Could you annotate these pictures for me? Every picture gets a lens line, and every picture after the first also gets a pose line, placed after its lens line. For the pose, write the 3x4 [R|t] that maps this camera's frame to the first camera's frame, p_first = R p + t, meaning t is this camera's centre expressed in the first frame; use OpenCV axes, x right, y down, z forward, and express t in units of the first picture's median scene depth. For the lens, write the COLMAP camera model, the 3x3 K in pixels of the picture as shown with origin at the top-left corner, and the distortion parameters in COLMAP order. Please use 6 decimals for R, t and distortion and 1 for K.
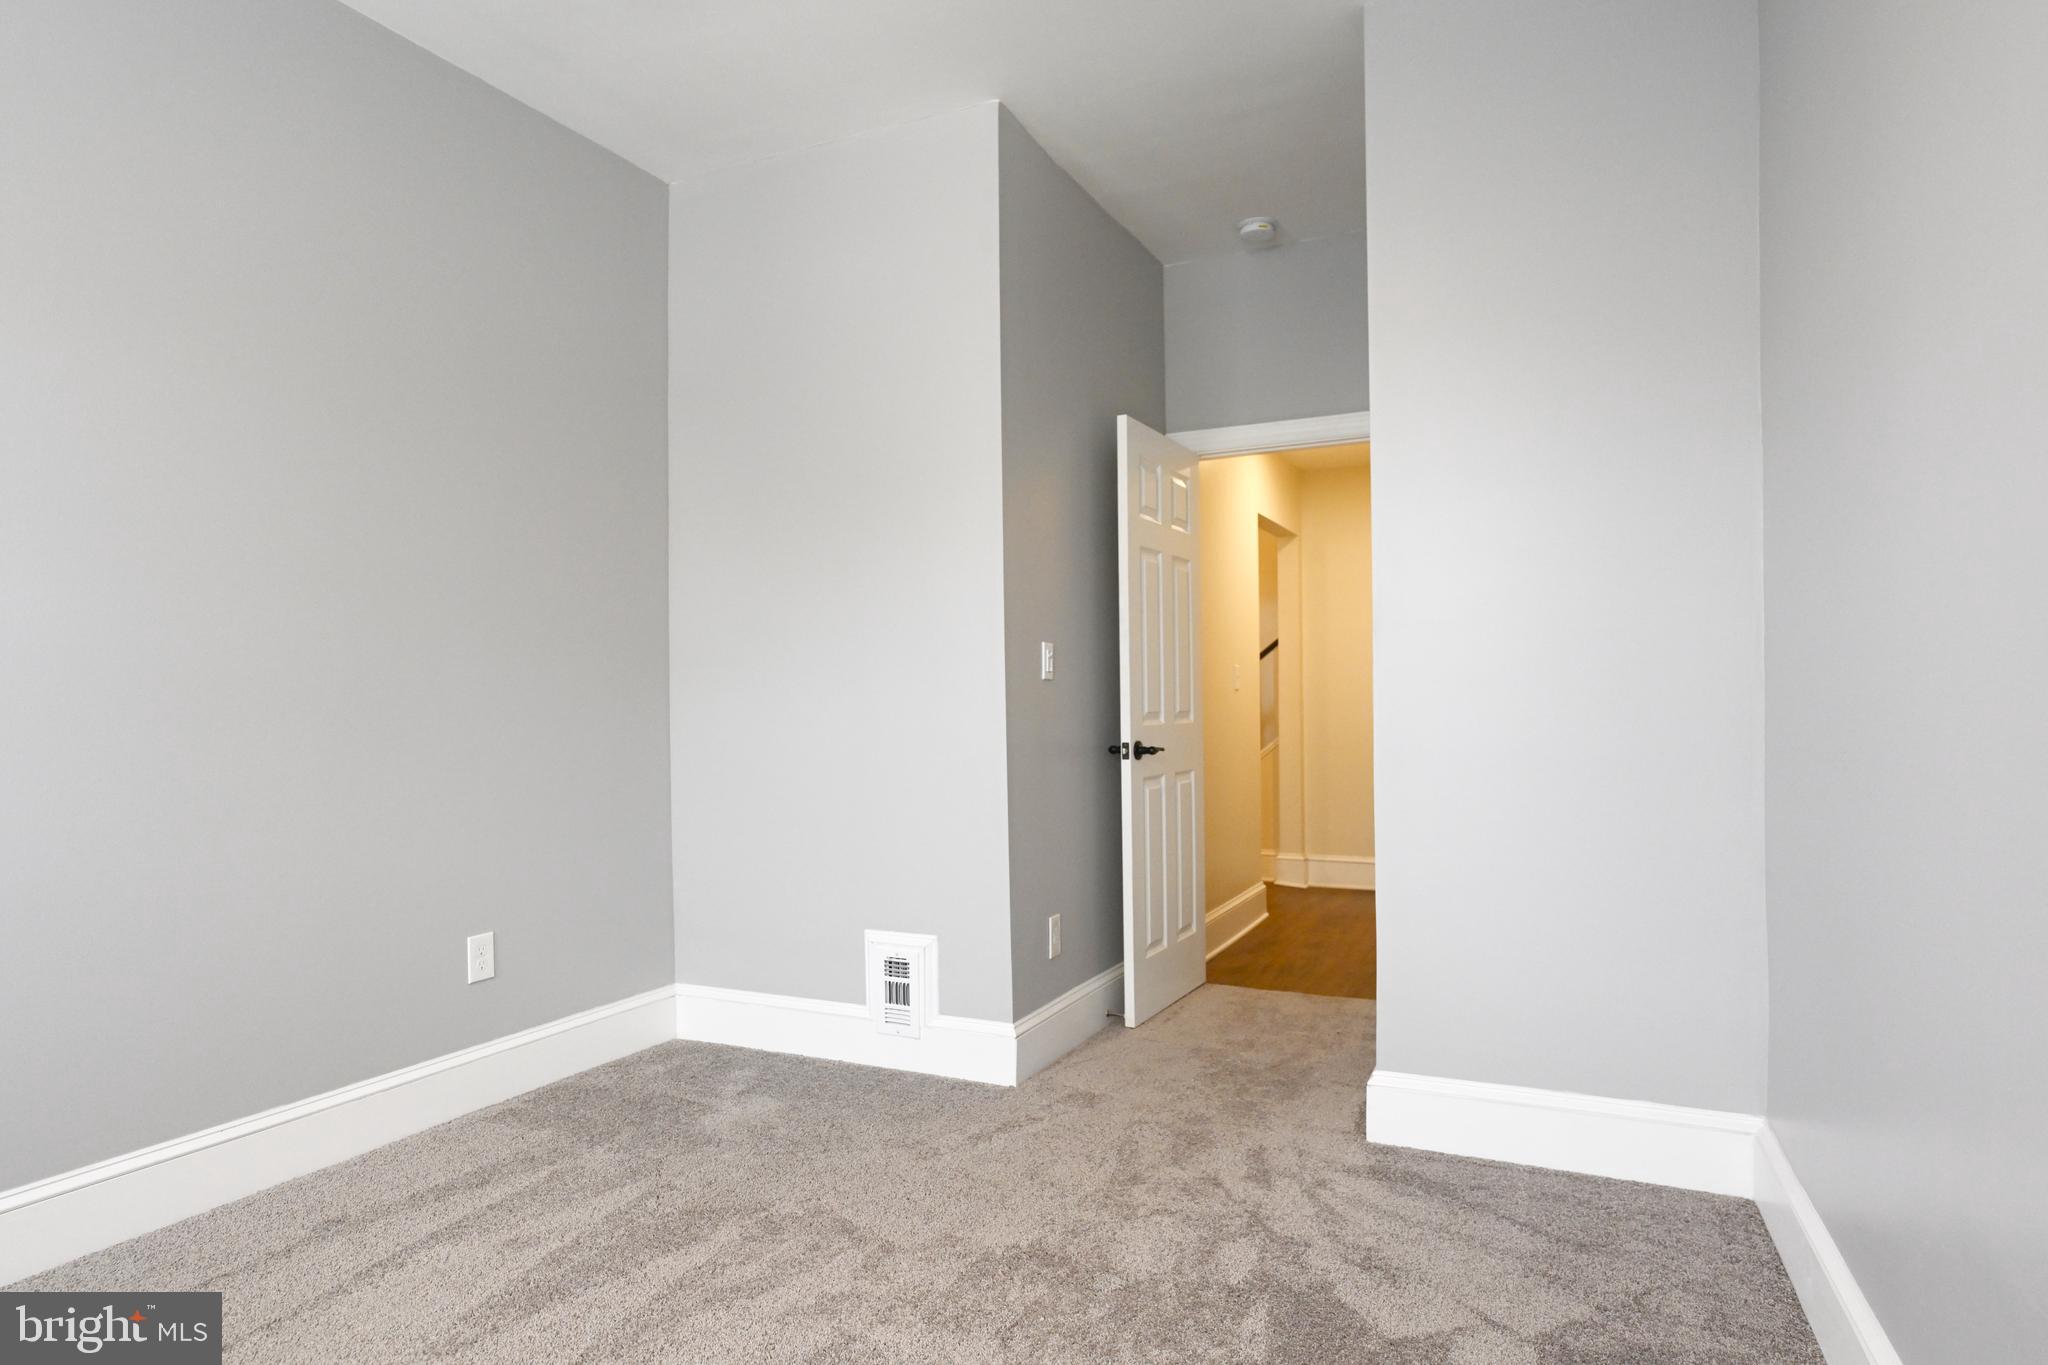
lens RADIAL K [[1142.2, 0, 1020.4], [0, 1142.2, 688.8], [0, 0, 1]] dist [-0.004502, 0.002299]
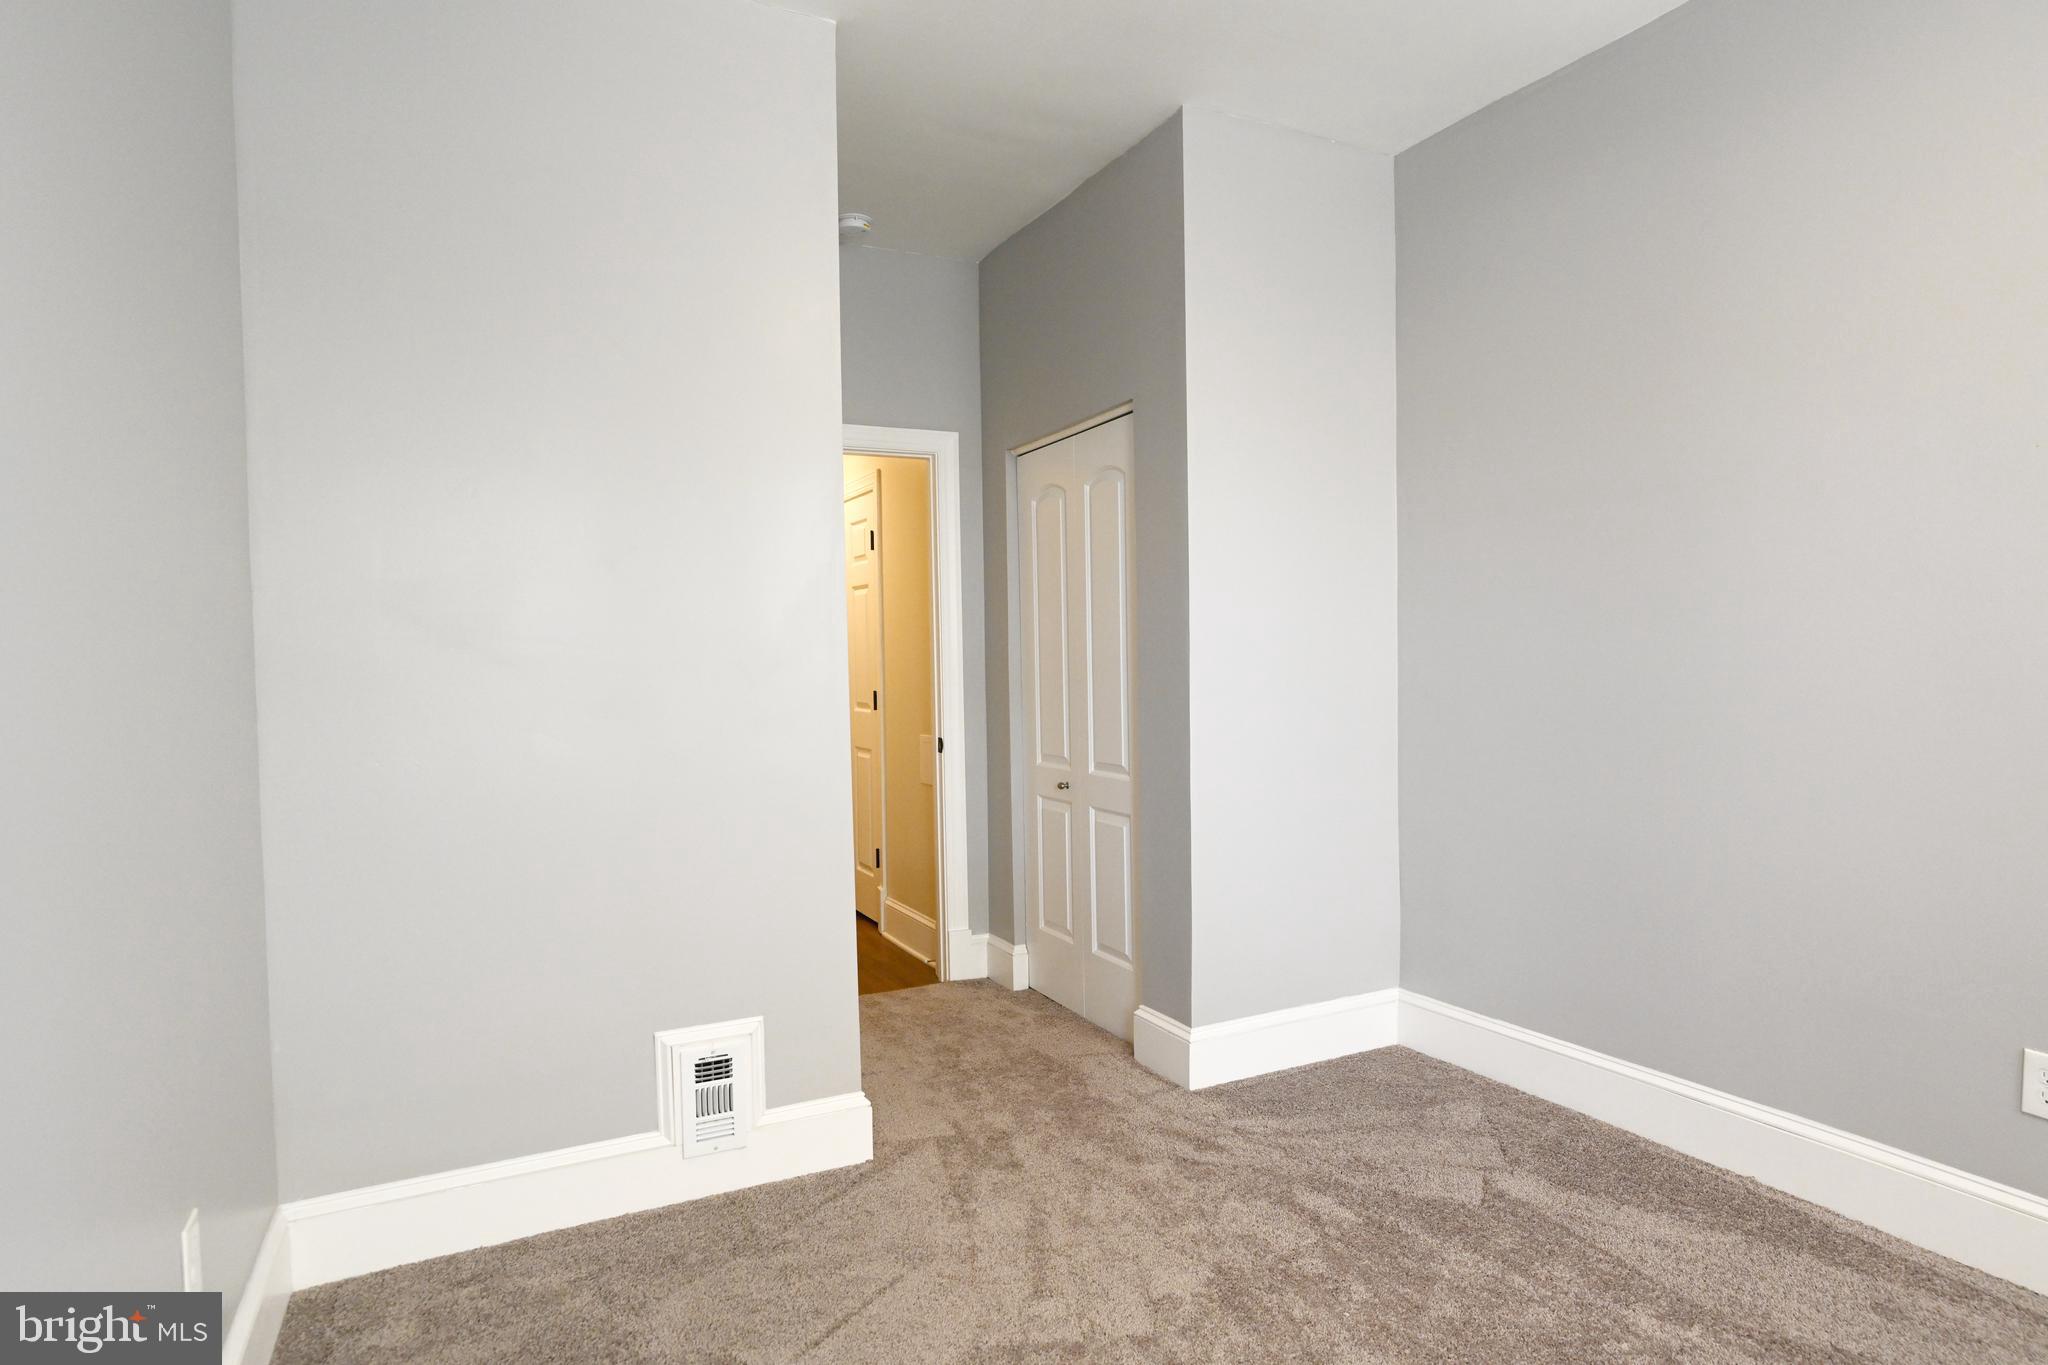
lens RADIAL K [[1142.2, 0, 1020.4], [0, 1142.2, 688.8], [0, 0, 1]] dist [-0.004502, 0.002299]
pose [[0.622891, -0.024551, 0.781923, -0.610840], [0.006555, 0.999636, 0.026165, -0.040085], [-0.782281, -0.011173, 0.622825, 0.356190]]
